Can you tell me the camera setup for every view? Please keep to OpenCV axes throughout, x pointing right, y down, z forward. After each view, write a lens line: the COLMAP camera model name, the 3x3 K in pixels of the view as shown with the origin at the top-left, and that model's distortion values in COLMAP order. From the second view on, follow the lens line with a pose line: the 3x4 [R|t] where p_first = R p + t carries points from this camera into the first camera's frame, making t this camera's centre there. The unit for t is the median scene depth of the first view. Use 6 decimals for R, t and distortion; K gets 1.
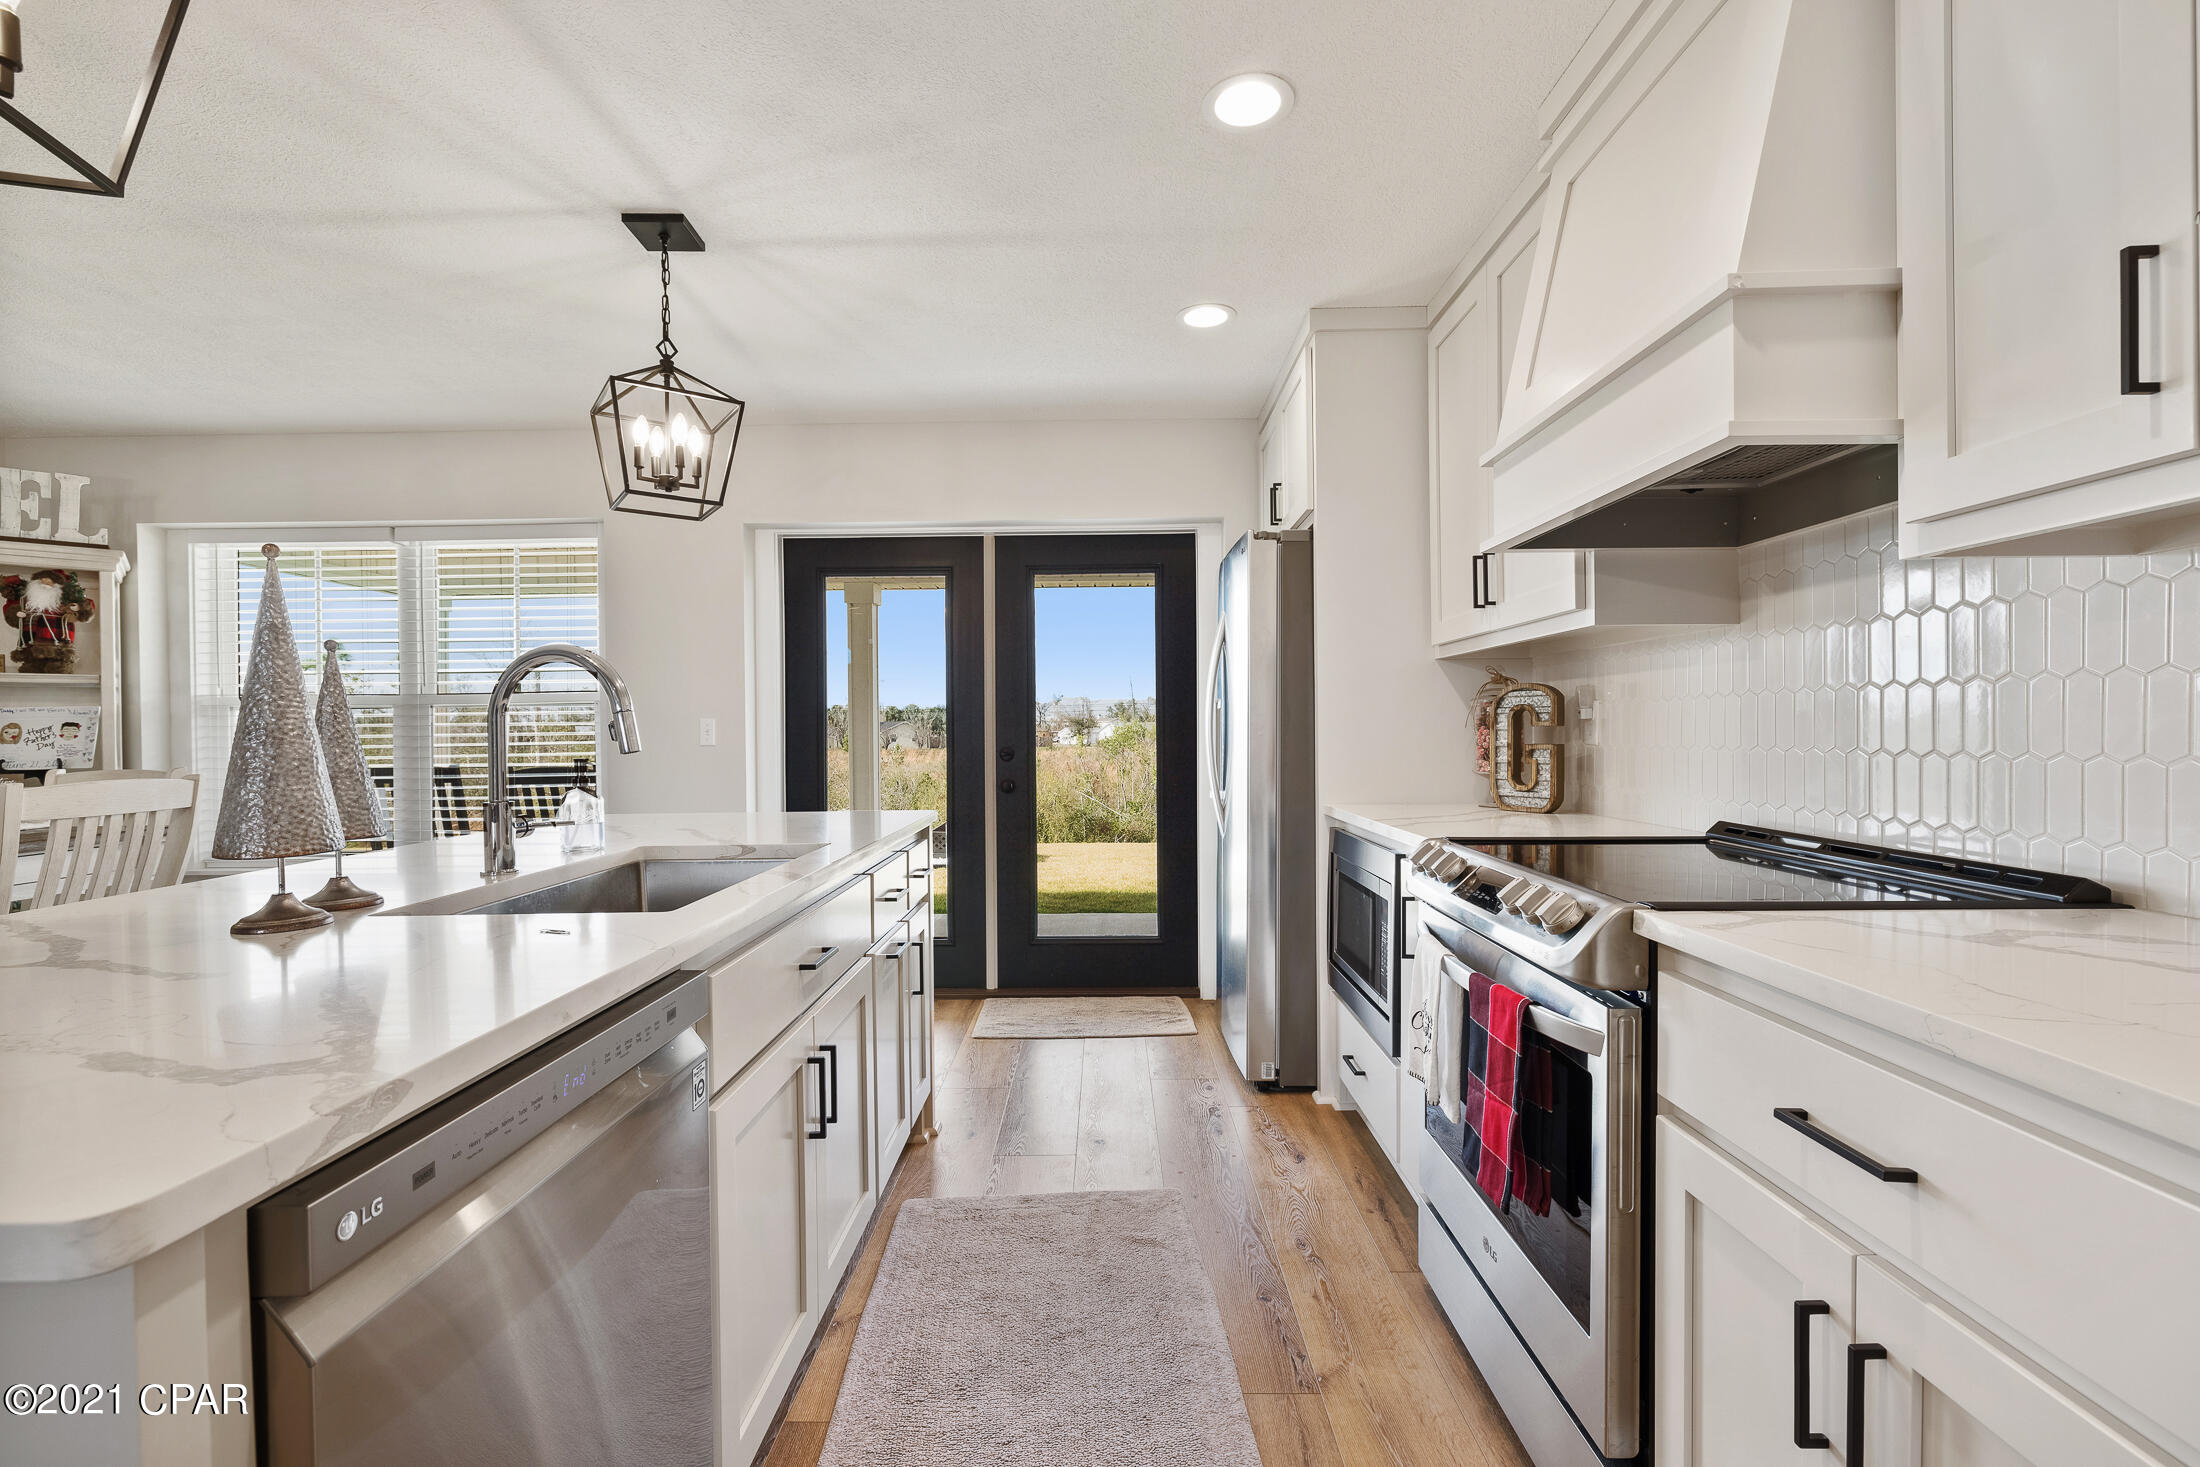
lens RADIAL K [[967.7, 0, 1083.0], [0, 967.7, 740.0], [0, 0, 1]] dist [-0.007039, -0.000568]
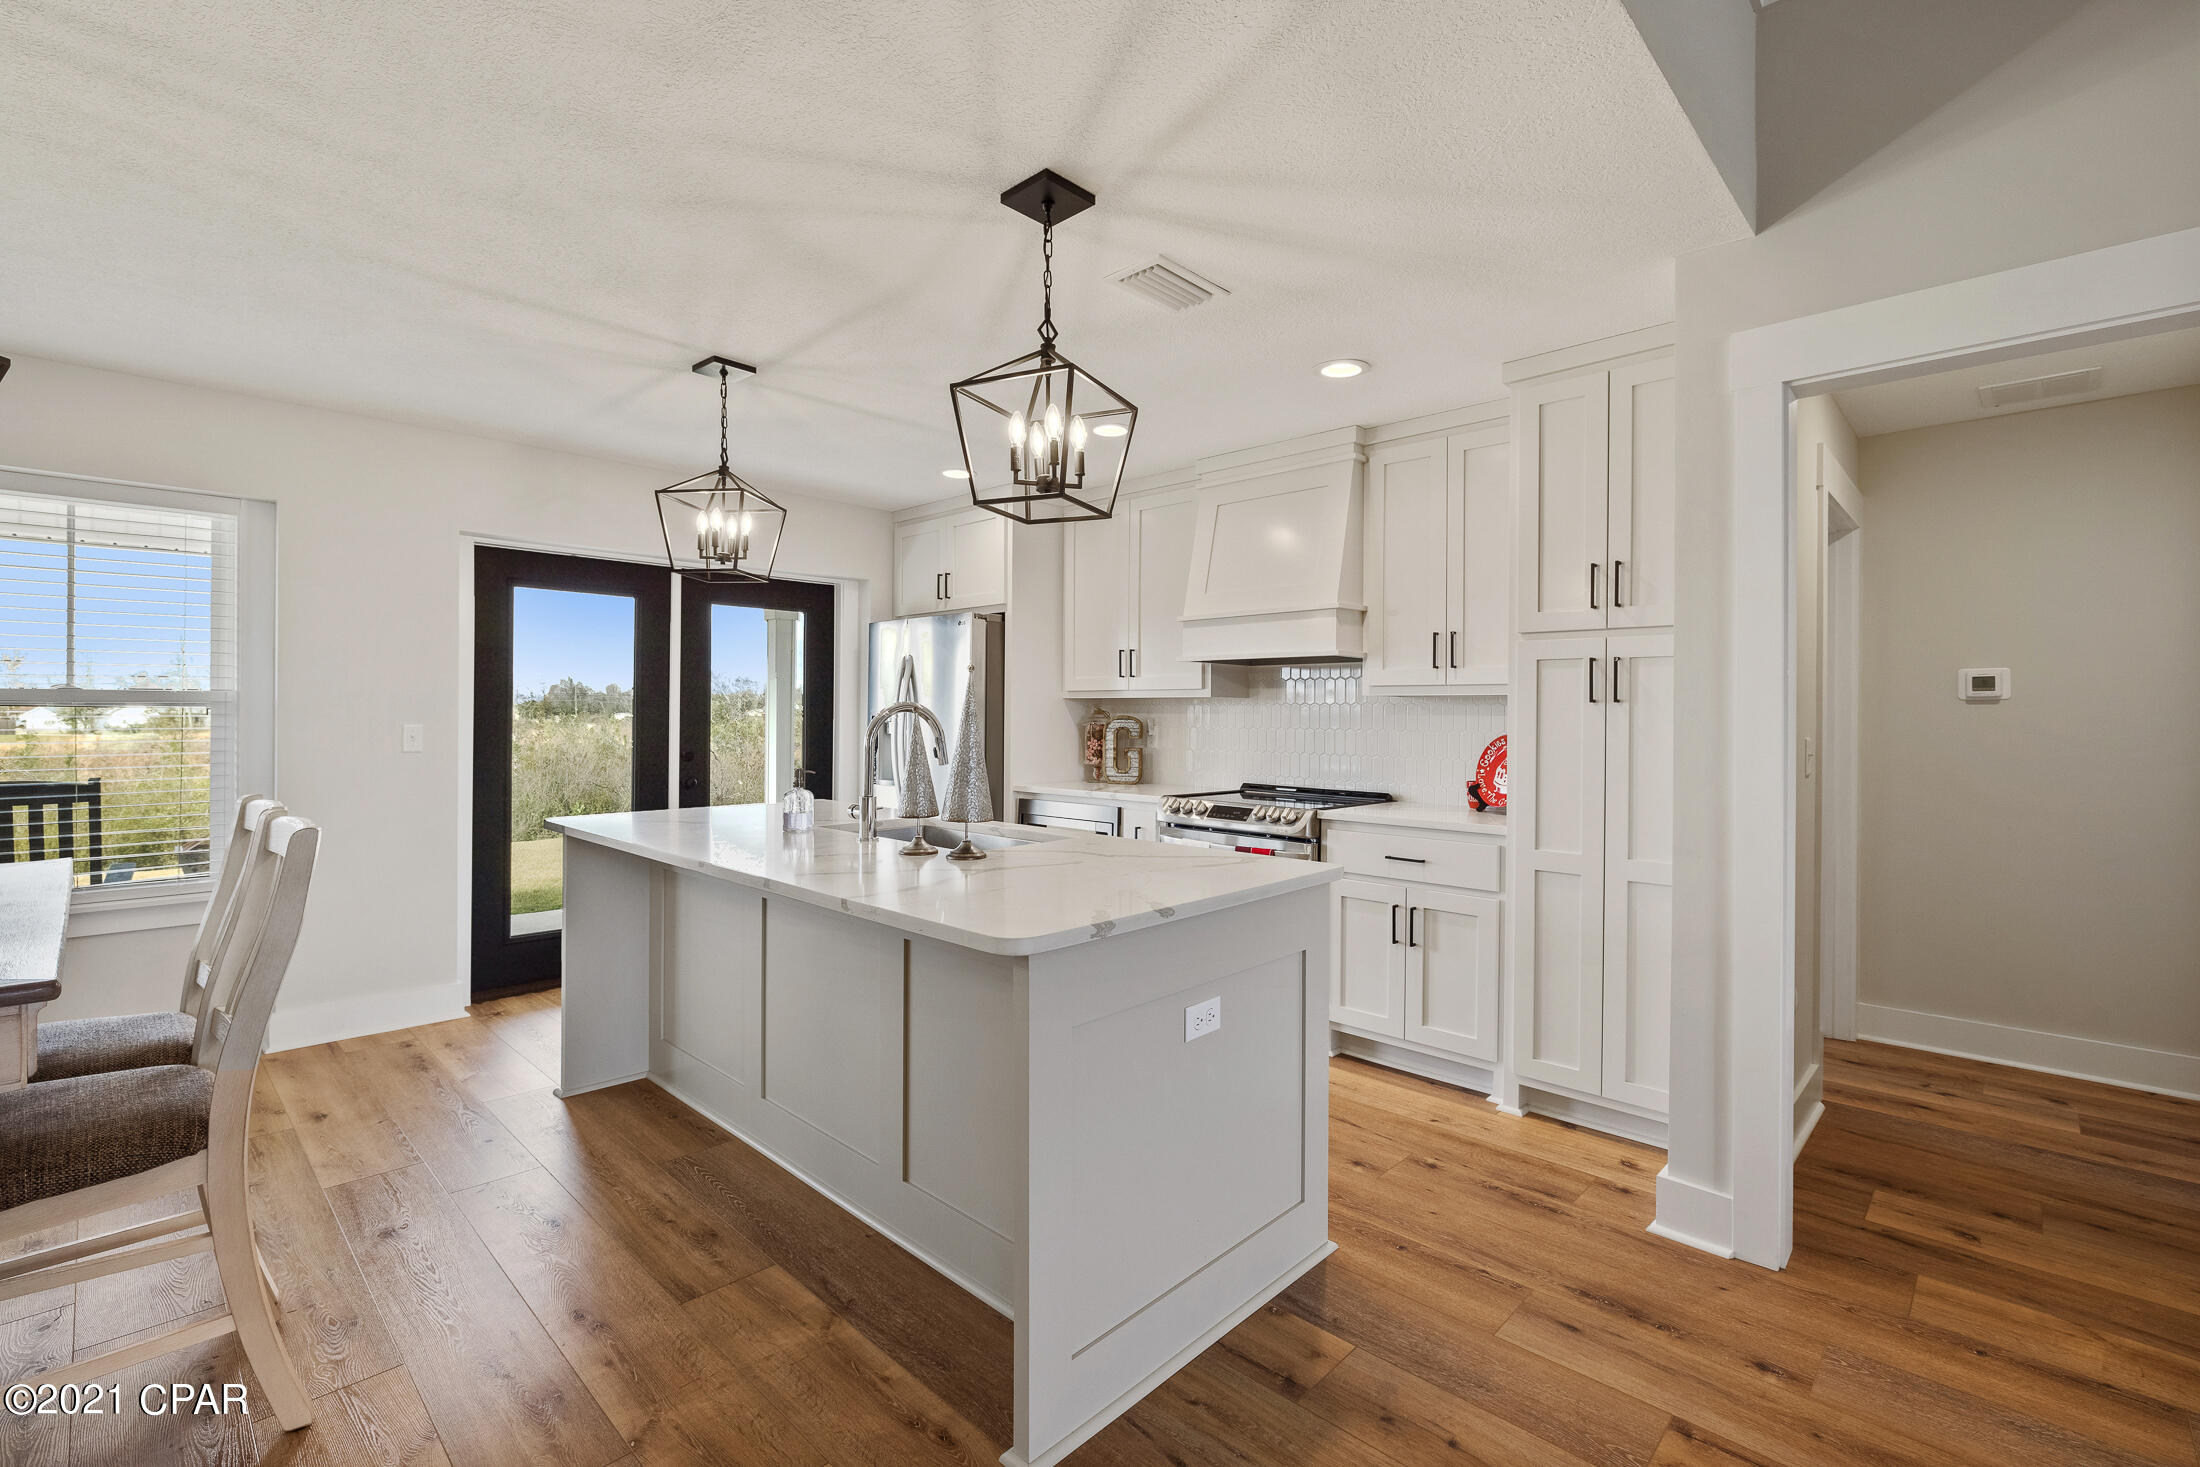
lens RADIAL K [[967.7, 0, 1092.6], [0, 967.7, 713.3], [0, 0, 1]] dist [-0.007039, -0.000568]
pose [[0.687945, 0.015688, 0.725594, -0.929397], [-0.005310, 0.999848, -0.016583, -0.031155], [-0.725744, 0.007556, 0.687924, -0.245866]]
